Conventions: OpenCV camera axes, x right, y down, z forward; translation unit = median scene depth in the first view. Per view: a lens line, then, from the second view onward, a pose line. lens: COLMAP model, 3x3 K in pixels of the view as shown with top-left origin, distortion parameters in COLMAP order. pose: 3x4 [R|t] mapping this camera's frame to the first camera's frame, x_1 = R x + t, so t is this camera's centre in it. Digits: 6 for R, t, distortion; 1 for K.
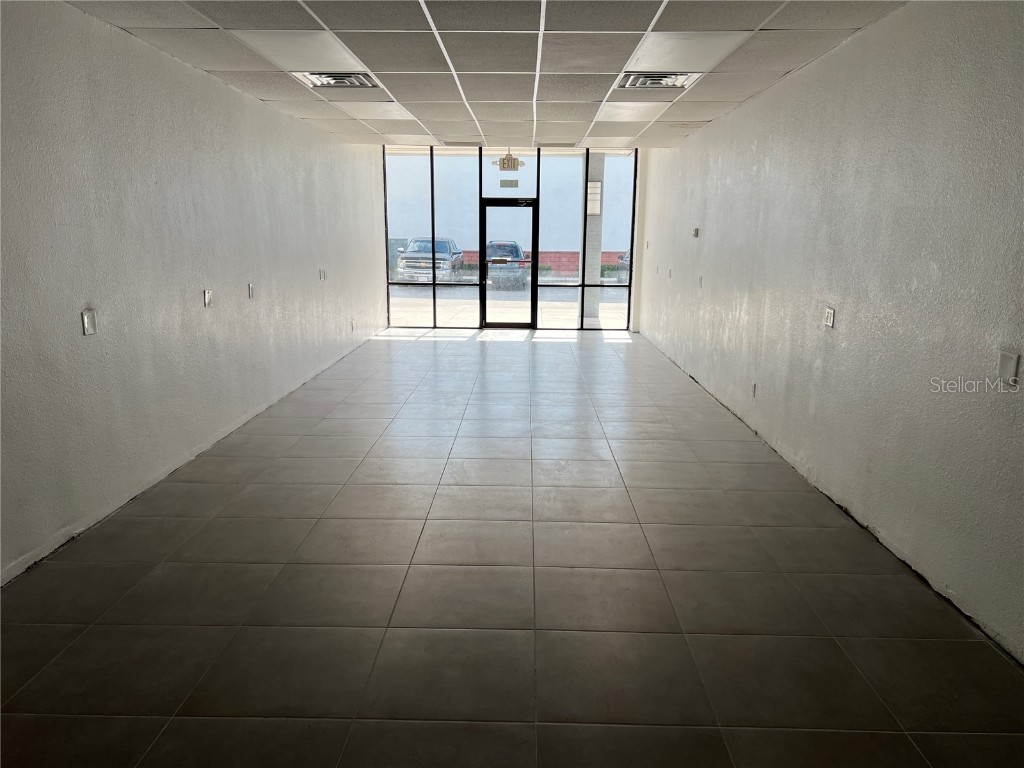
lens RADIAL K [[767.6, 0, 517.5], [0, 767.6, 383.5], [0, 0, 1]] dist [0.074157, -0.002861]
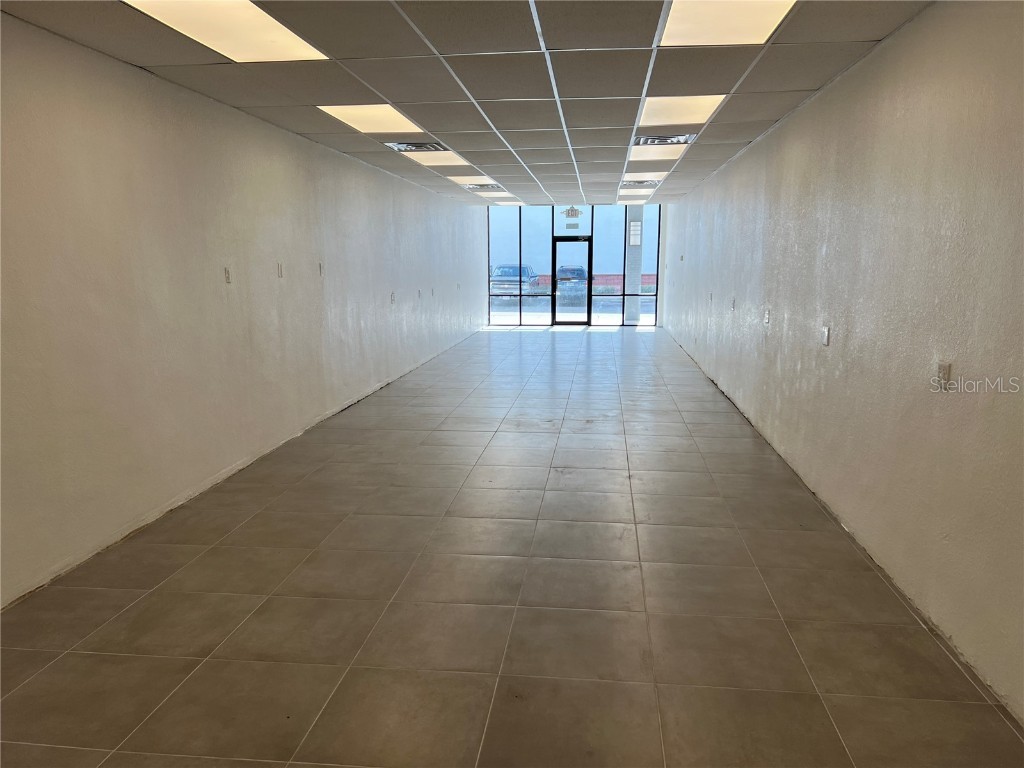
lens RADIAL K [[767.6, 0, 510.3], [0, 767.6, 387.6], [0, 0, 1]] dist [0.074157, -0.002861]
pose [[0.994749, 0.005802, -0.102181, 0.022712], [-0.008771, 0.999552, -0.028623, 0.089072], [0.101969, 0.029369, 0.994354, -0.449854]]
